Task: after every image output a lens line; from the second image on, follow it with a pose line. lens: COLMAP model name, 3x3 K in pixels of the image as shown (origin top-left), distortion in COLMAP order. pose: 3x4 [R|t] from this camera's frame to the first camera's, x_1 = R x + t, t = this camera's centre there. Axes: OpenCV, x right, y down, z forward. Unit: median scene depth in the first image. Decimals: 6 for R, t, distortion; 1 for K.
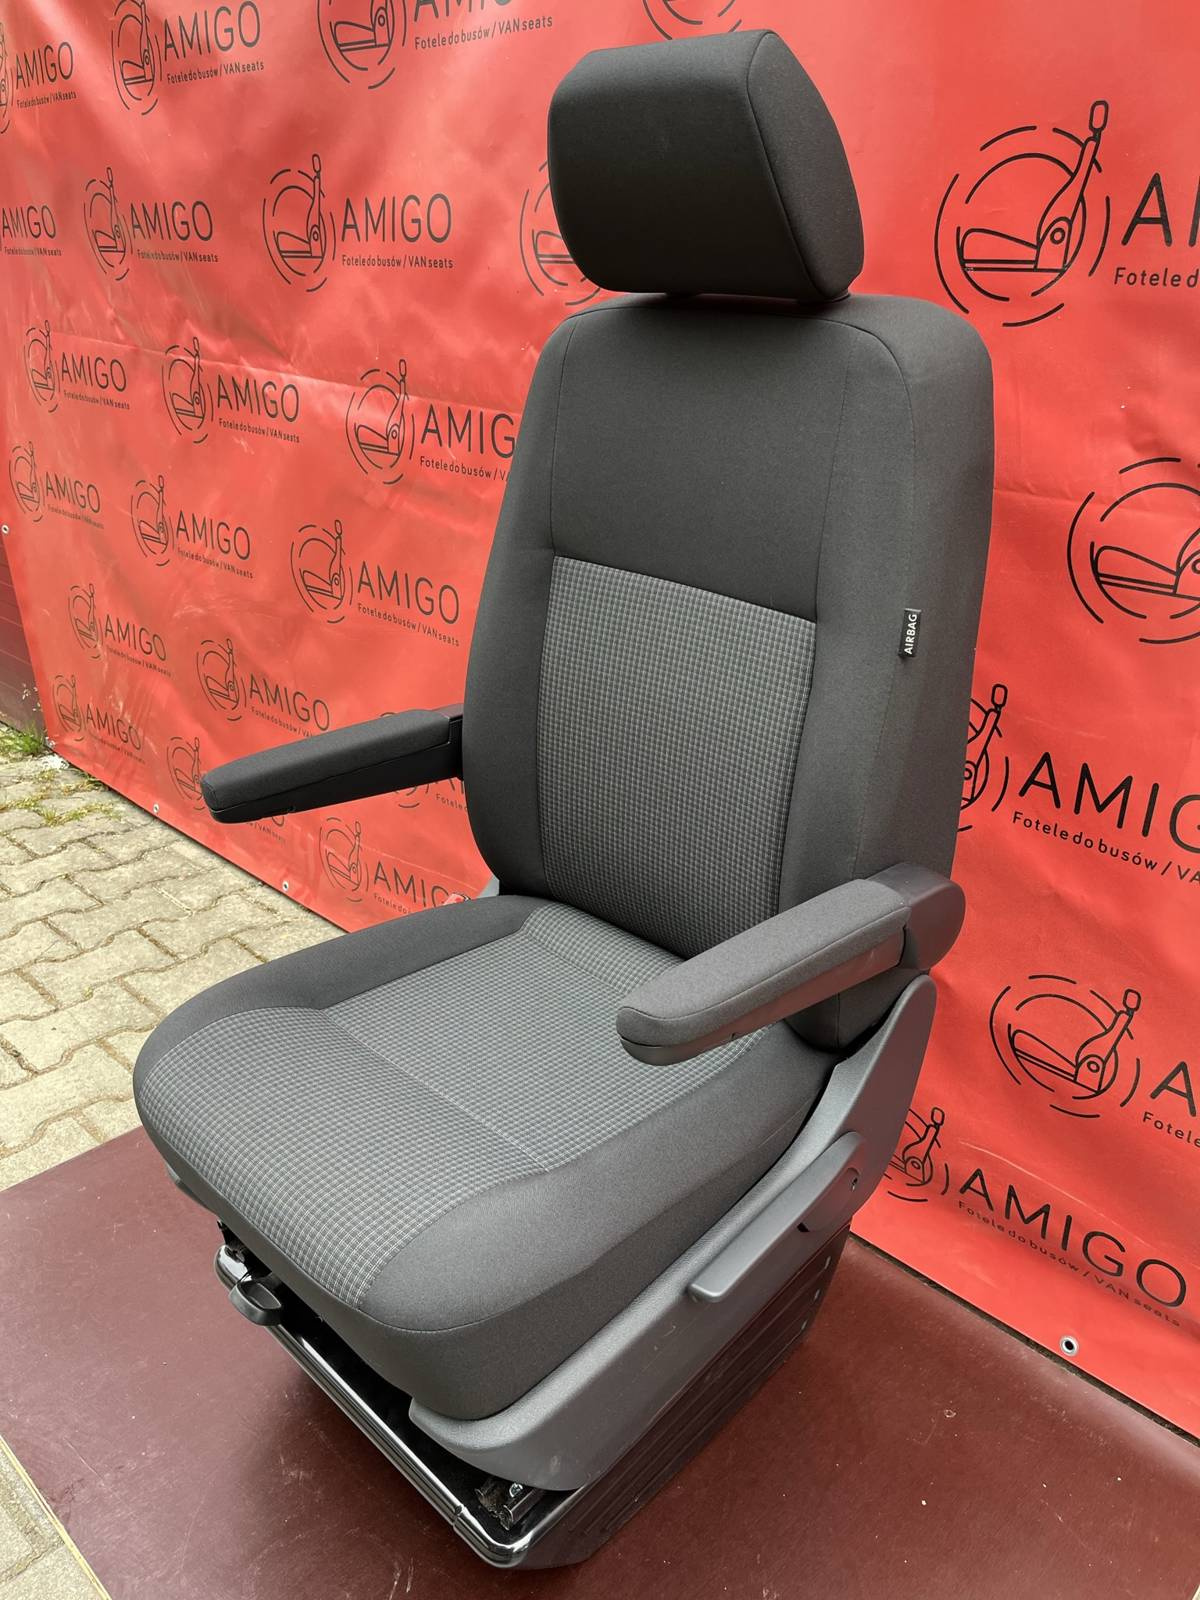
lens RADIAL K [[1188.2, 0, 601.5], [0, 1188.2, 825.4], [0, 0, 1]] dist [0.053163, -0.103840]
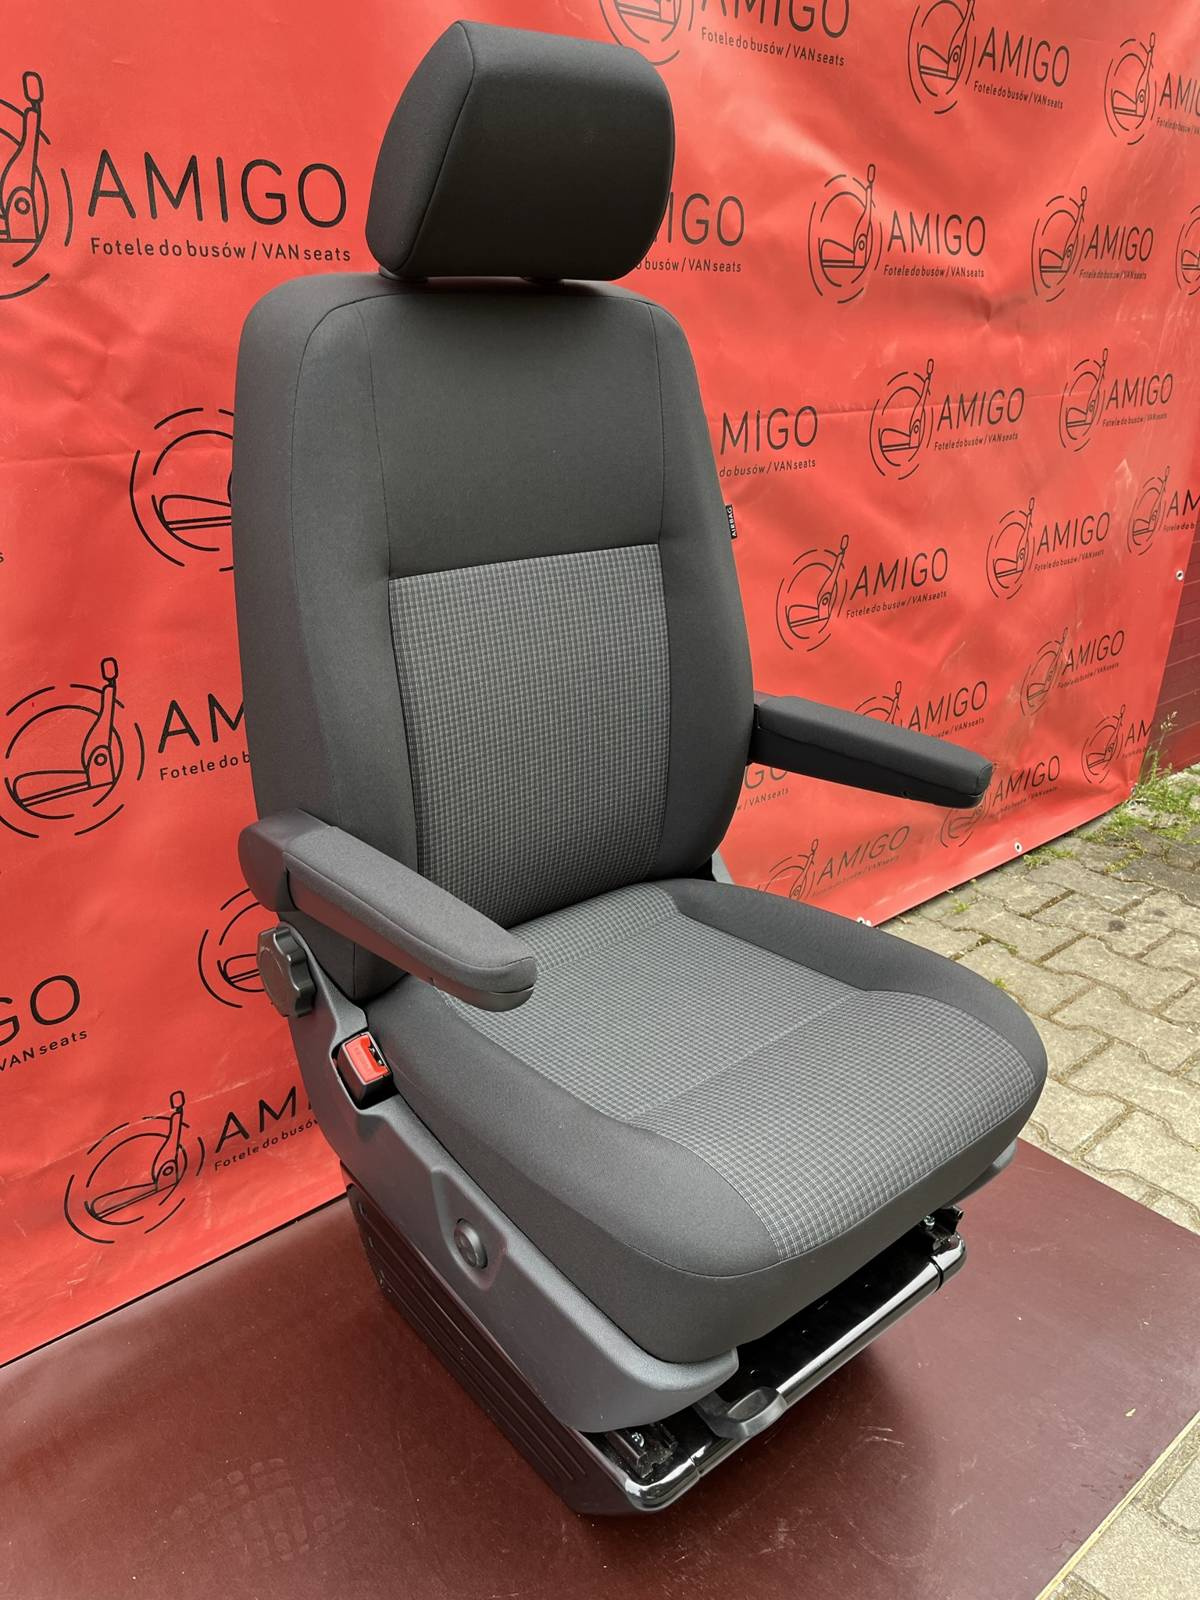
lens RADIAL K [[1198.1, 0, 606.7], [0, 1198.1, 808.2], [0, 0, 1]] dist [0.060604, -0.104947]
pose [[0.095097, -0.408395, 0.907838, -1.044590], [0.411363, 0.846585, 0.337750, -0.371707], [-0.906497, 0.341332, 0.248506, 0.813547]]
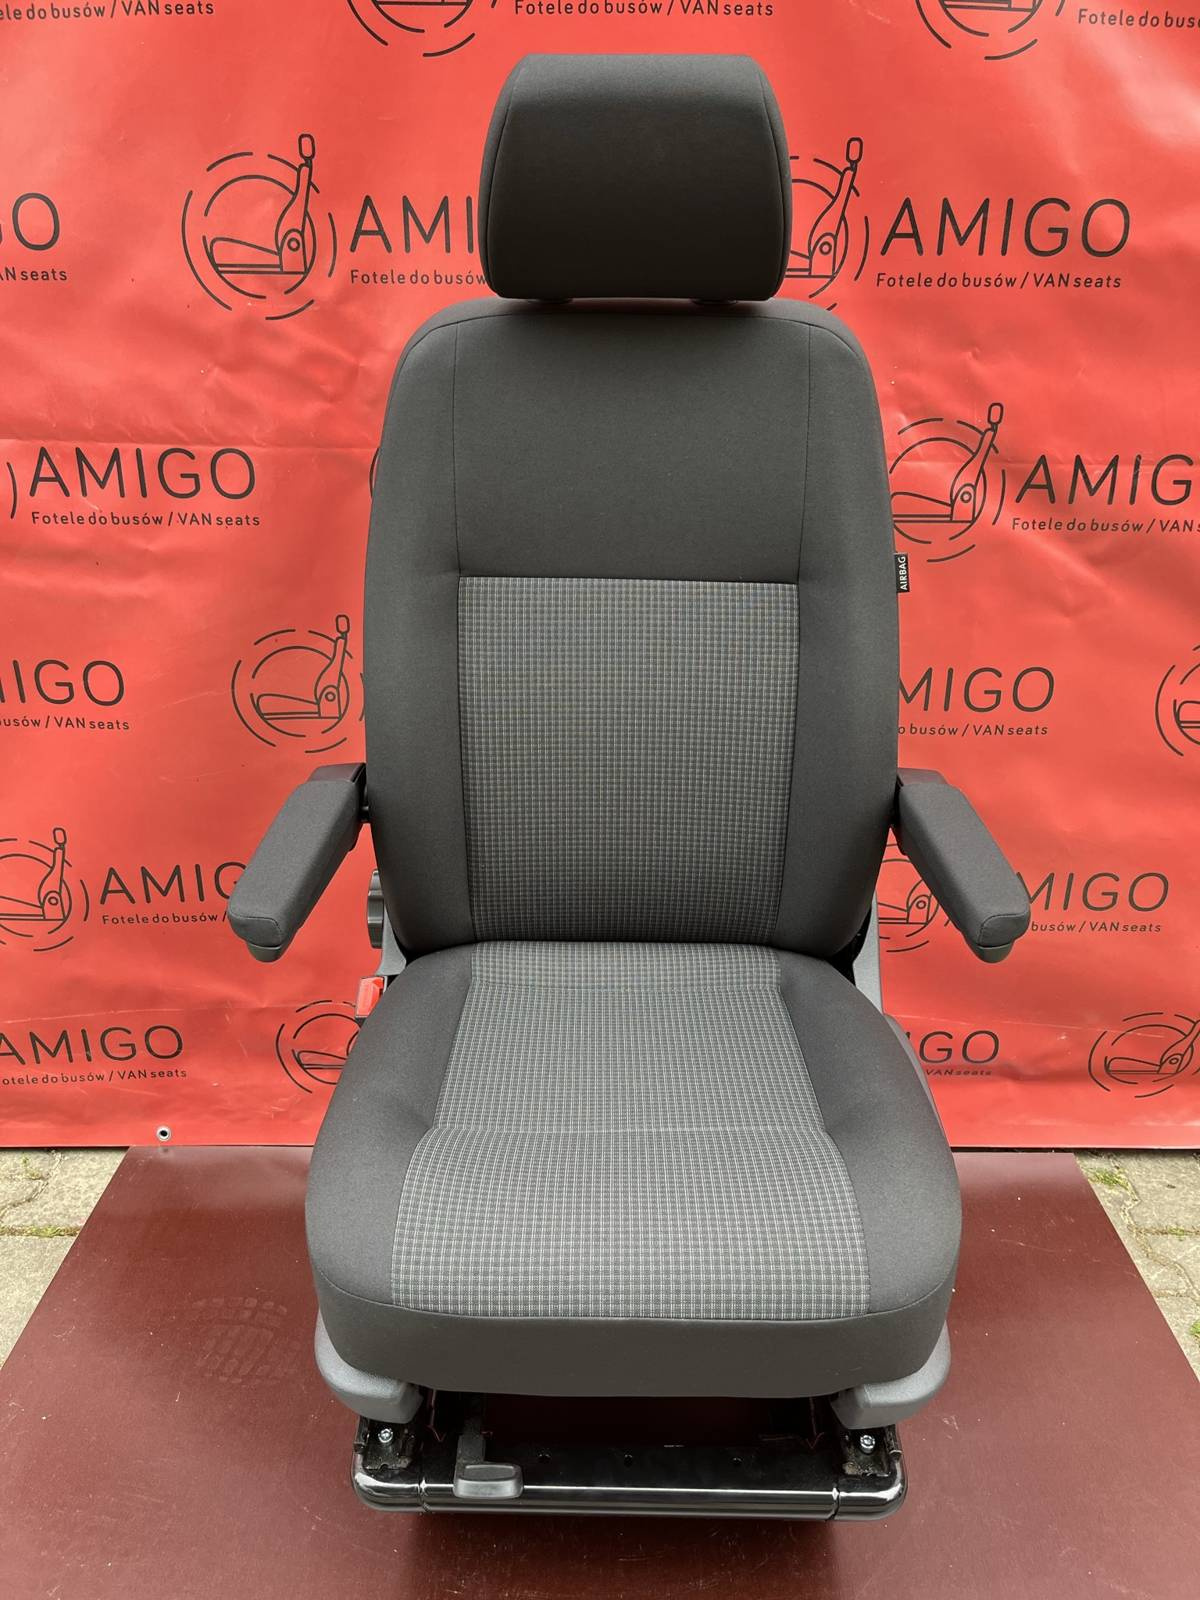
lens RADIAL K [[1180.2, 0, 594.3], [0, 1180.2, 810.8], [0, 0, 1]] dist [0.067057, -0.103707]
pose [[0.727396, -0.276292, 0.628138, -0.708638], [0.296906, 0.951964, 0.074907, -0.103808], [-0.618661, 0.132011, 0.774488, 0.269275]]
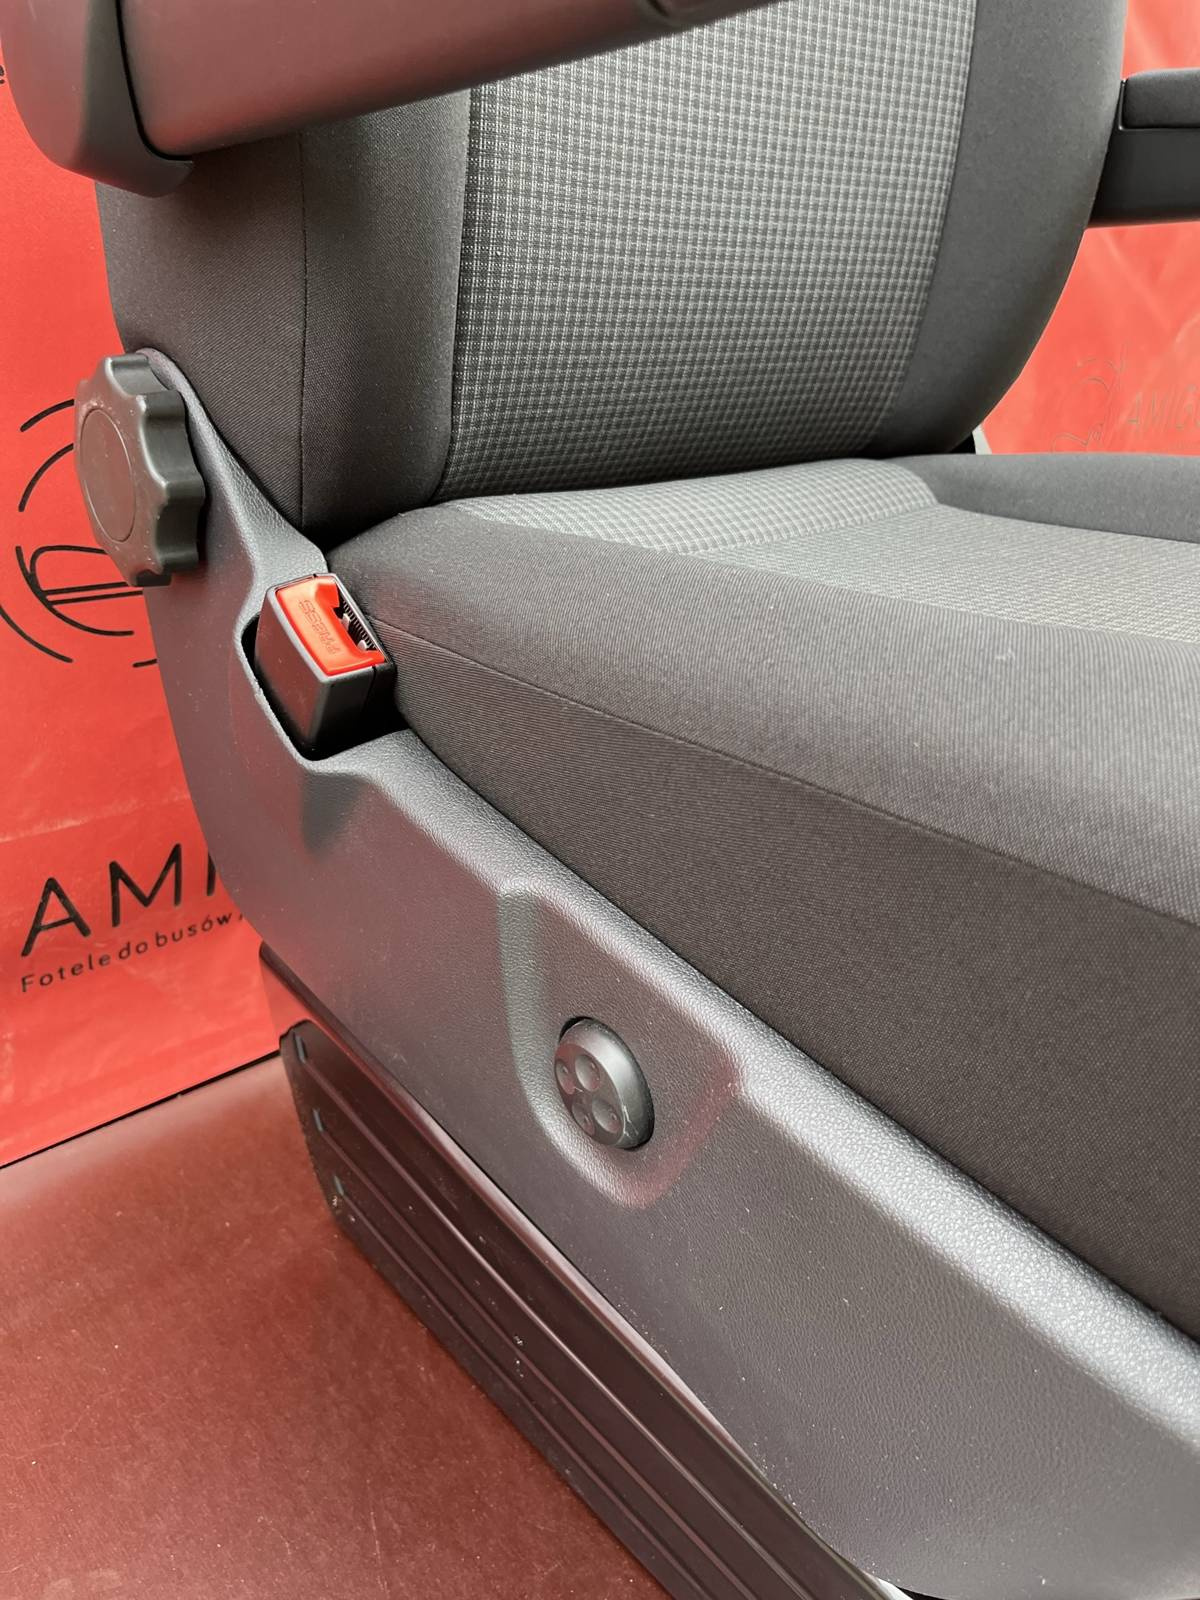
lens RADIAL K [[1180.2, 0, 594.3], [0, 1180.2, 810.8], [0, 0, 1]] dist [0.067057, -0.103707]
pose [[0.068542, -0.432891, 0.898837, -0.576274], [0.368346, 0.848279, 0.380452, 0.024769], [-0.927158, 0.305006, 0.217597, 1.195684]]
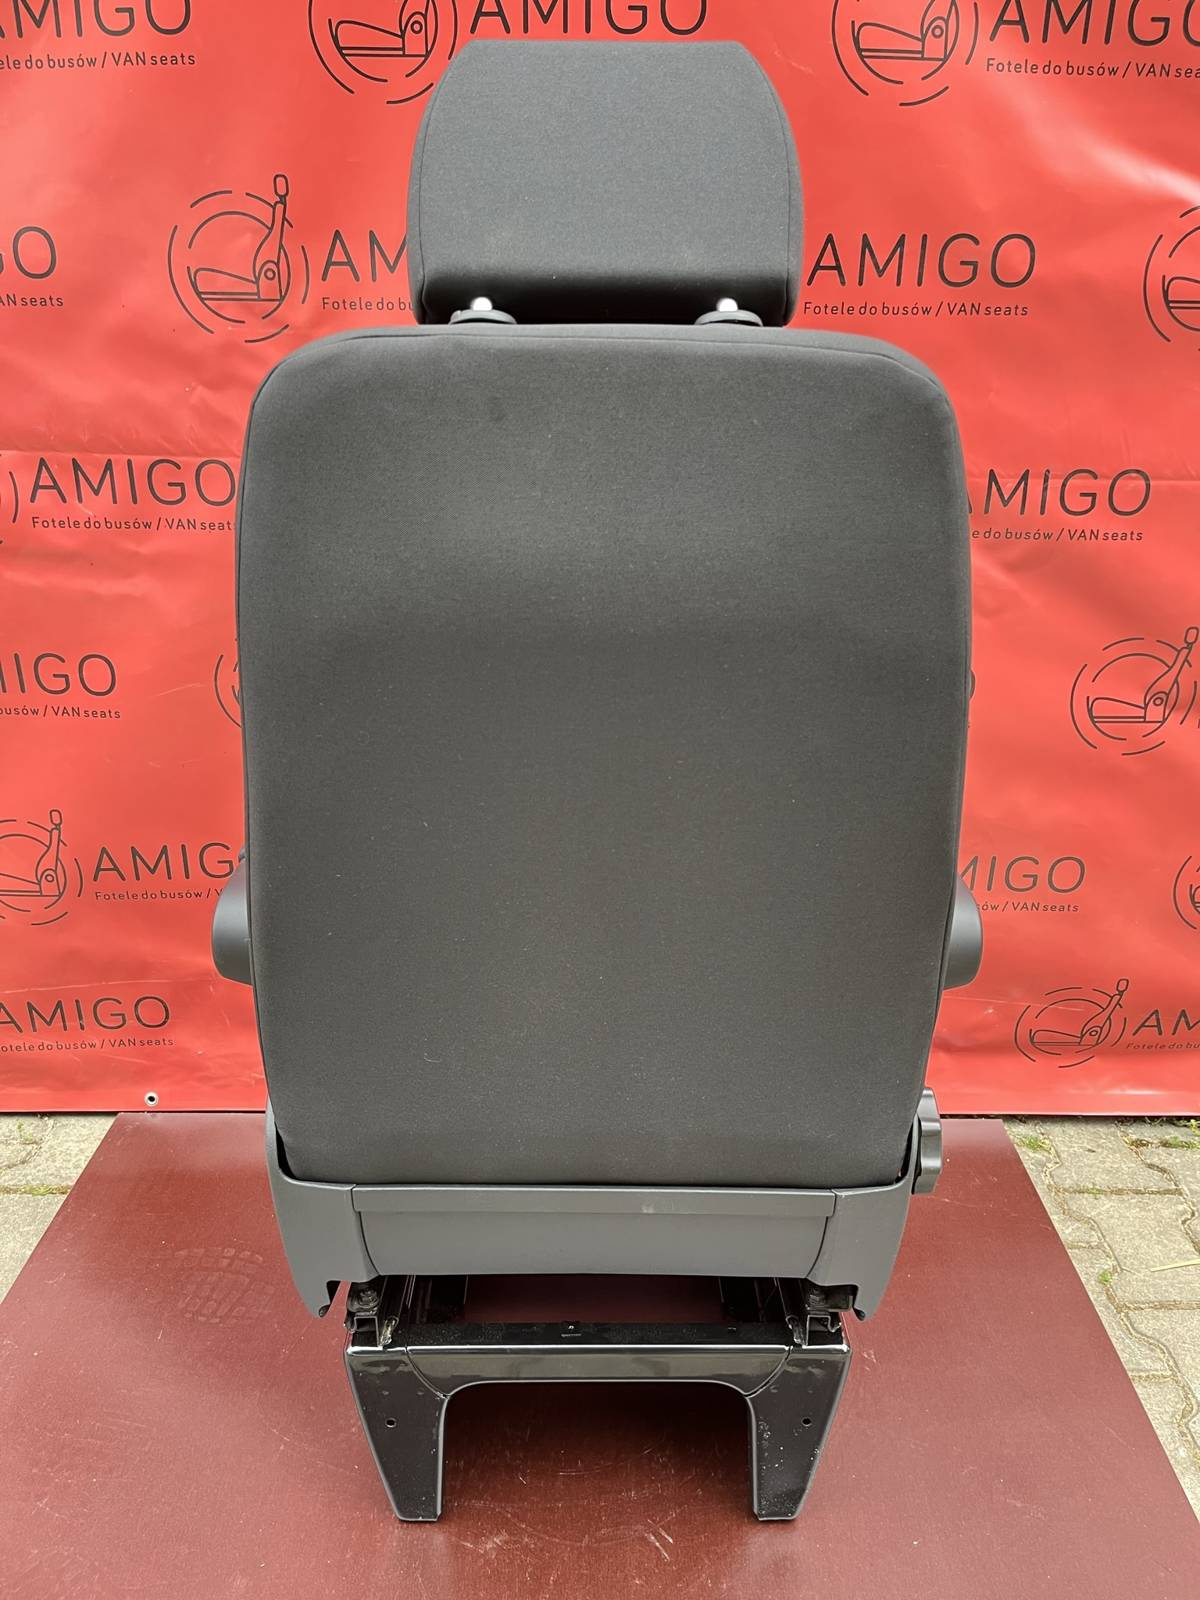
lens RADIAL K [[1180.2, 0, 594.3], [0, 1180.2, 810.8], [0, 0, 1]] dist [0.067057, -0.103707]
pose [[0.730808, -0.271812, 0.626129, -0.738913], [0.292960, 0.953413, 0.071952, -0.072962], [-0.616517, 0.130847, 0.776393, 0.148398]]
